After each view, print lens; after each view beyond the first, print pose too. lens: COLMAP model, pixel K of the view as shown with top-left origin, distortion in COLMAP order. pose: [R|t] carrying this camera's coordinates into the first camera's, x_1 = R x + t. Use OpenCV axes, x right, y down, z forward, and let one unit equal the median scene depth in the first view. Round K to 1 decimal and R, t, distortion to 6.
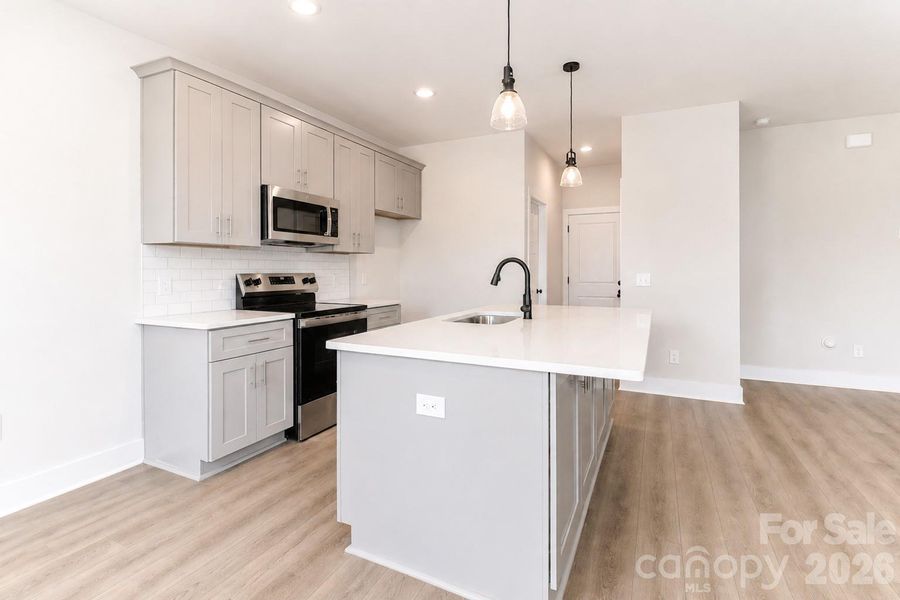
lens RADIAL K [[461.5, 0, 483.5], [0, 461.5, 268.8], [0, 0, 1]] dist [-0.000516, 0.000056]
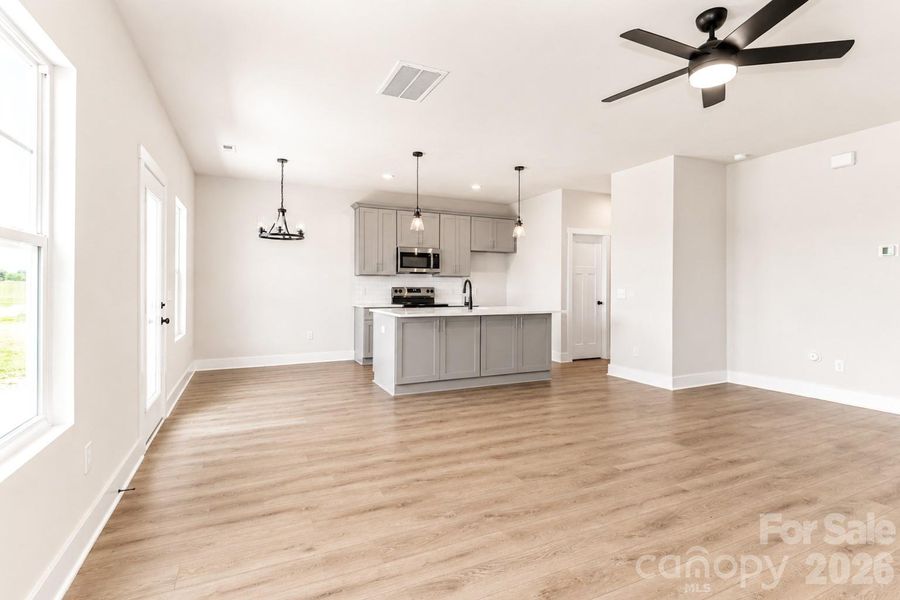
lens RADIAL K [[533.2, 0, 450.7], [0, 533.2, 299.9], [0, 0, 1]] dist [-0.000283, -0.000042]
pose [[0.716952, 0.021422, -0.696793, 1.329353], [-0.001474, 0.999572, 0.029214, -0.002761], [0.697121, -0.019918, 0.716677, -0.592056]]
